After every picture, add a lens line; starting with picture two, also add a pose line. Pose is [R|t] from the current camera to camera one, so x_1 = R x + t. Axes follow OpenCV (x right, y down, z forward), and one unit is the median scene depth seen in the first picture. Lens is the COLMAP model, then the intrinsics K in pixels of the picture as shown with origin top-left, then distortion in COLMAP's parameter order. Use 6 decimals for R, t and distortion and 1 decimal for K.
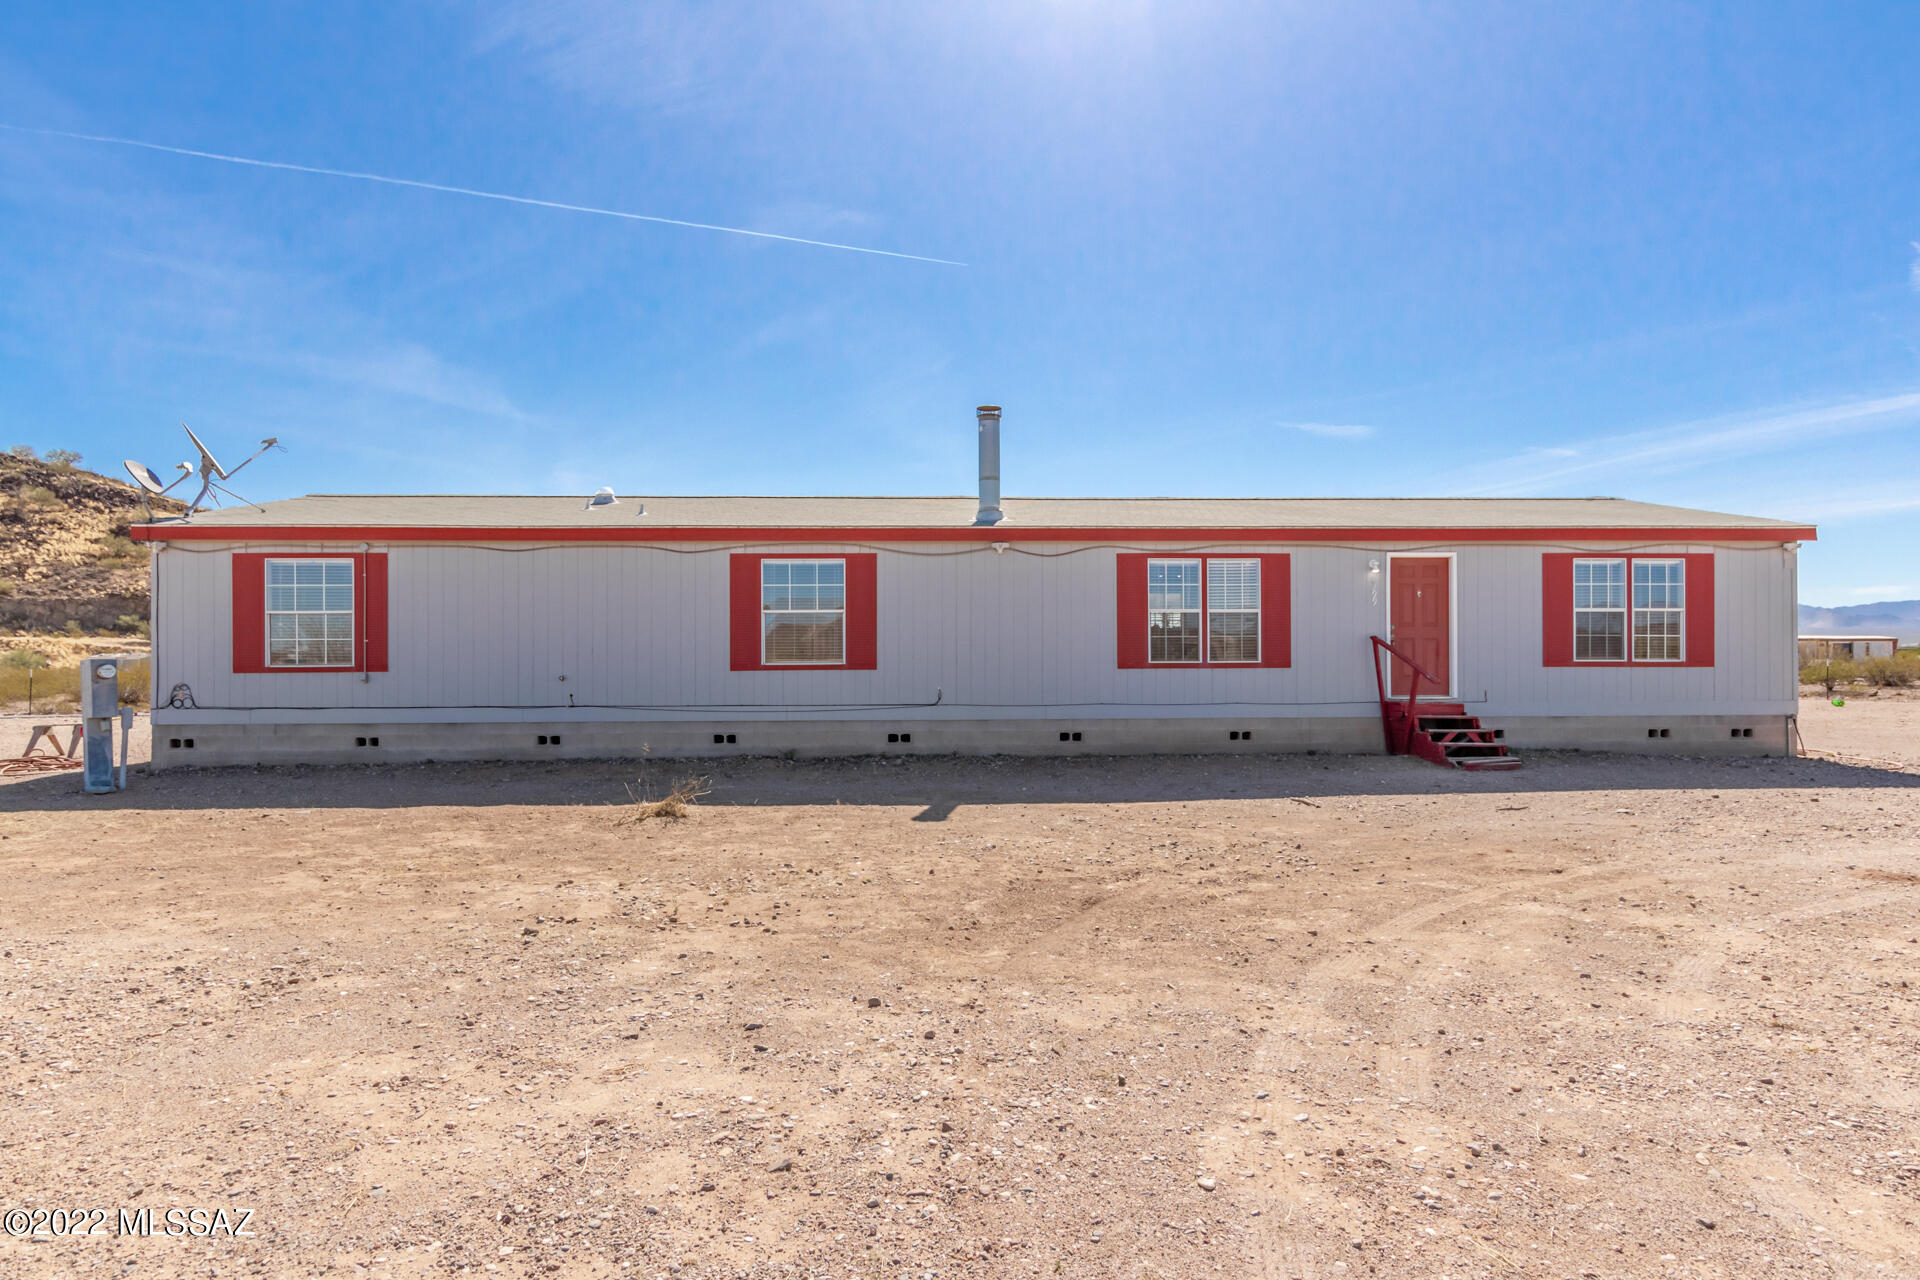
lens RADIAL K [[794.7, 0, 960.0], [0, 794.7, 640.0], [0, 0, 1]] dist [0.008877, 0.000212]
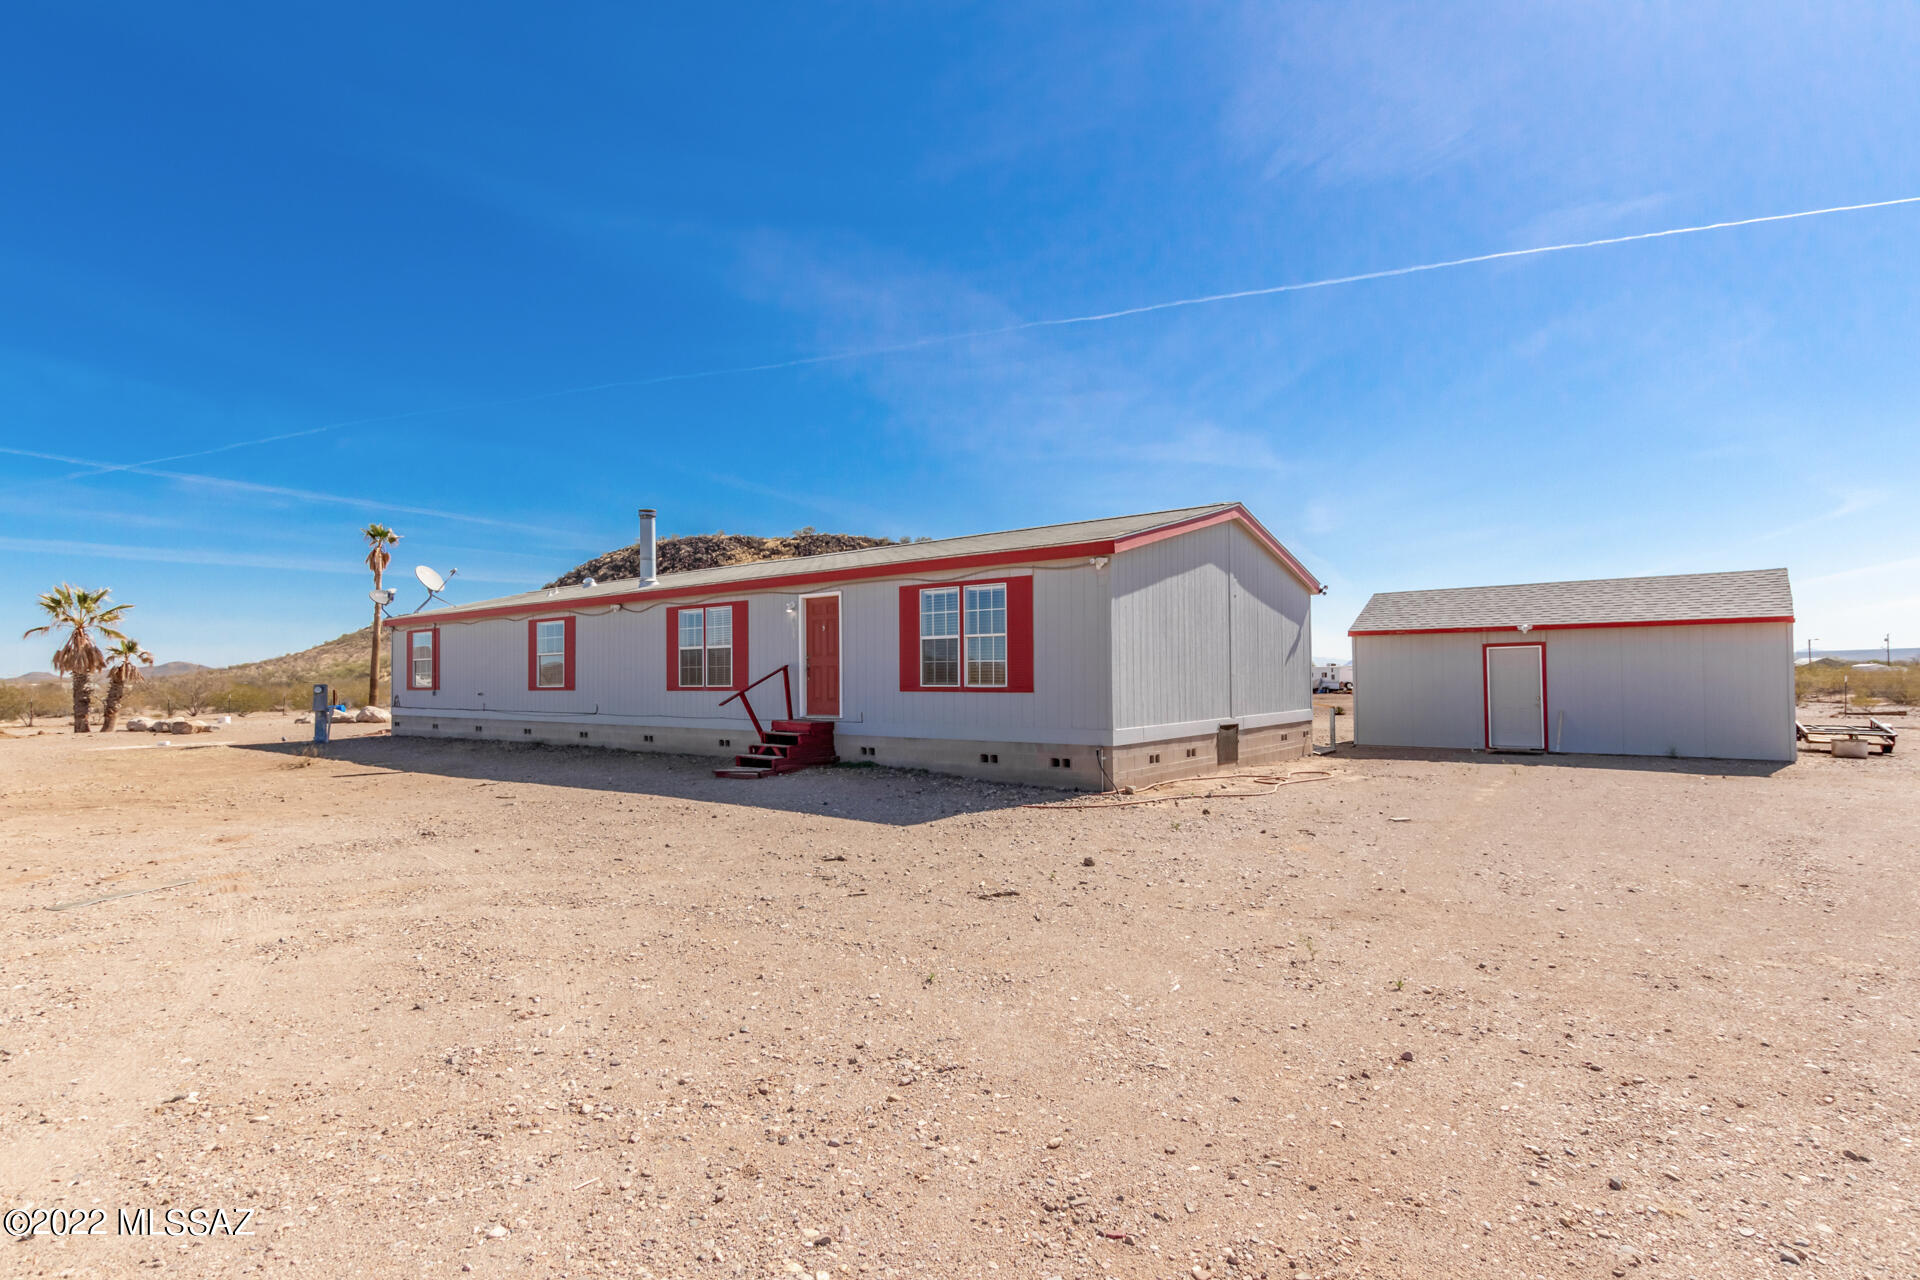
lens RADIAL K [[984.7, 0, 960.0], [0, 984.7, 640.0], [0, 0, 1]] dist [0.000810, -0.000032]
pose [[0.747192, -0.028153, -0.664012, 1.703451], [0.017805, 0.999592, -0.022345, -0.004837], [0.664370, 0.004873, 0.747388, 0.056913]]
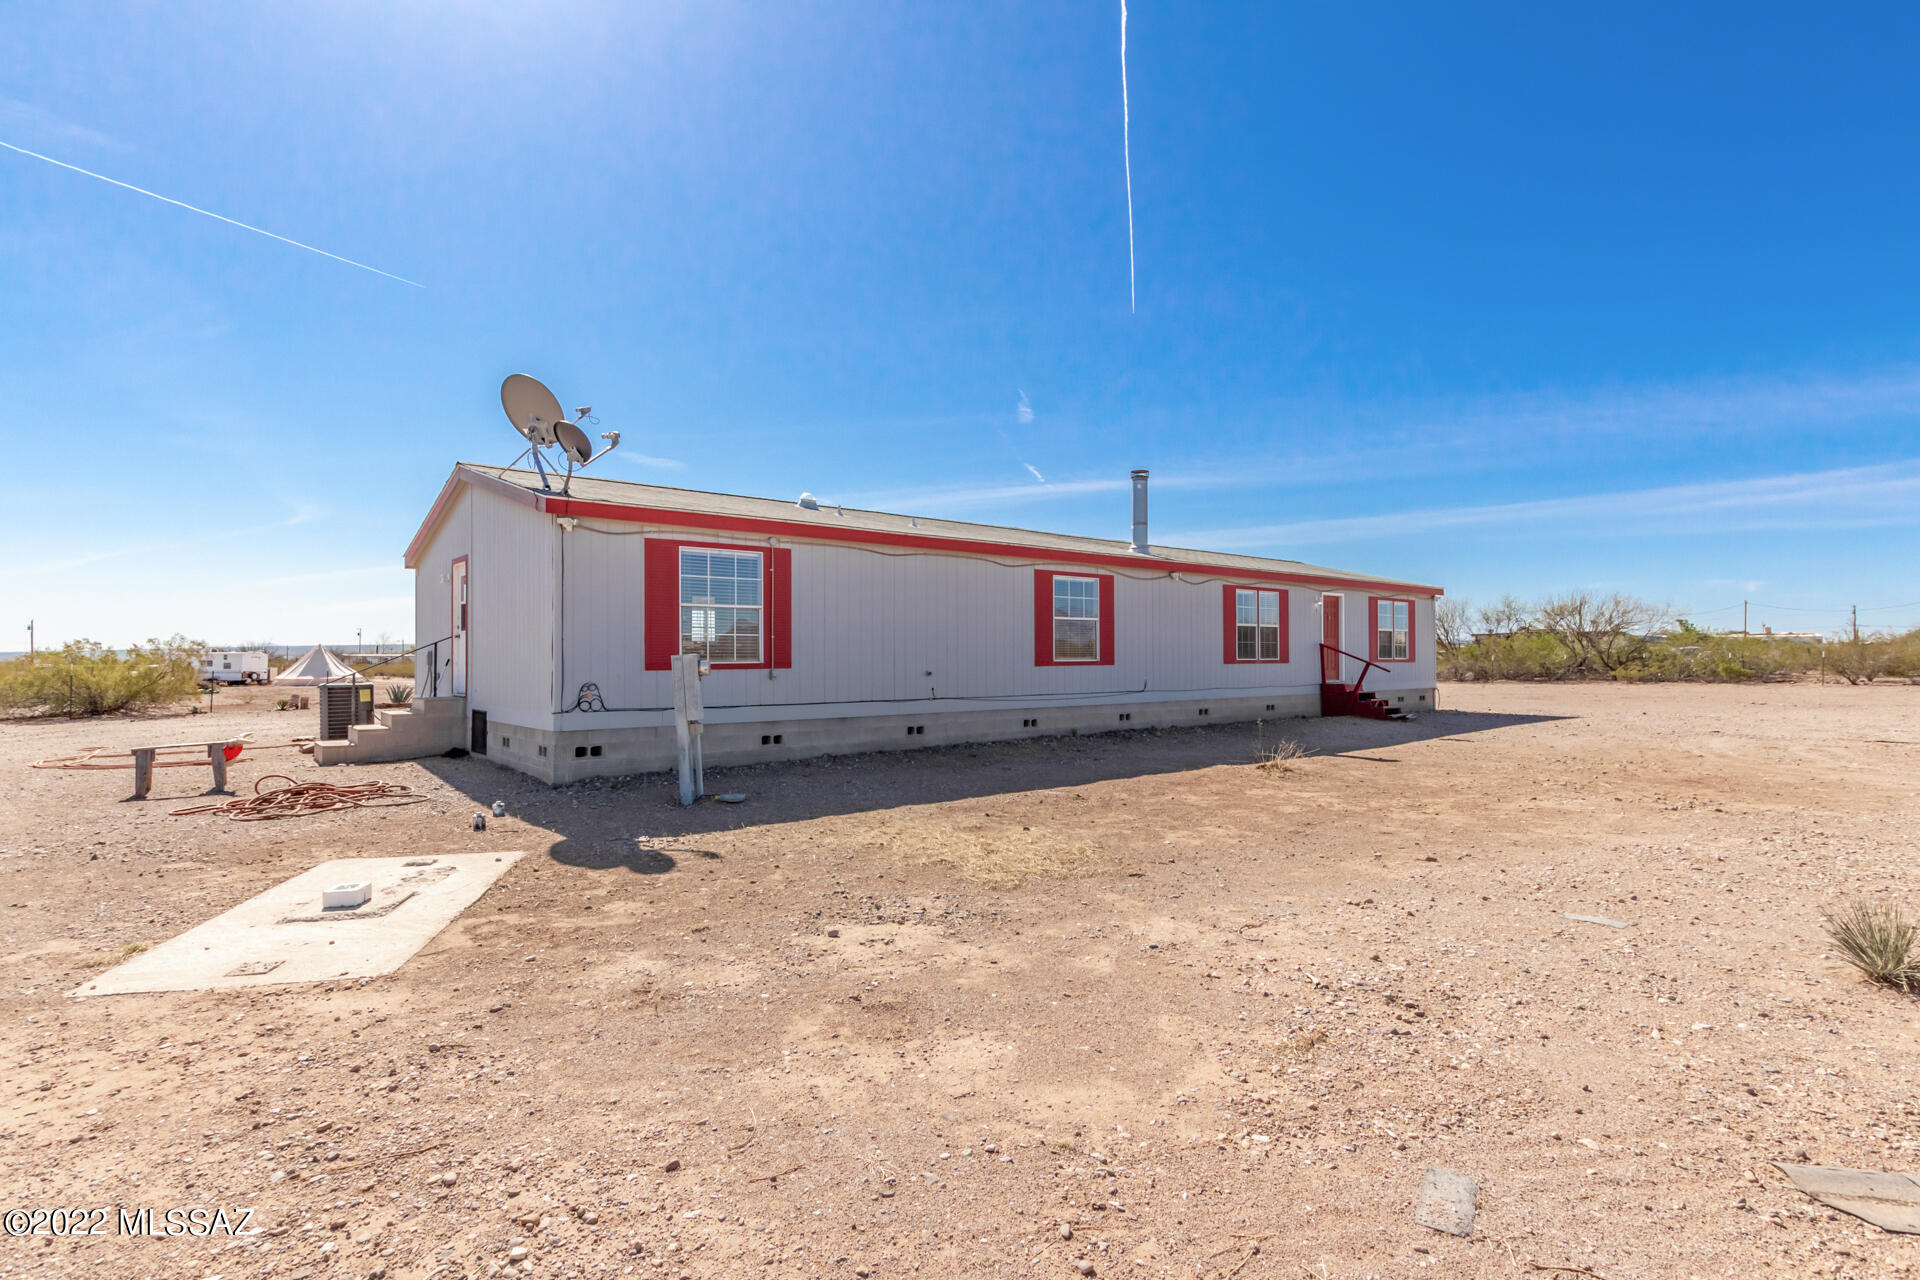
lens RADIAL K [[908.0, 0, 970.3], [0, 908.0, 633.7], [0, 0, 1]] dist [0.014892, 0.000000]
pose [[0.794288, 0.018106, 0.607272, -1.164115], [-0.015258, 0.999835, -0.009854, 0.004127], [-0.607350, -0.001439, 0.794433, -0.034228]]
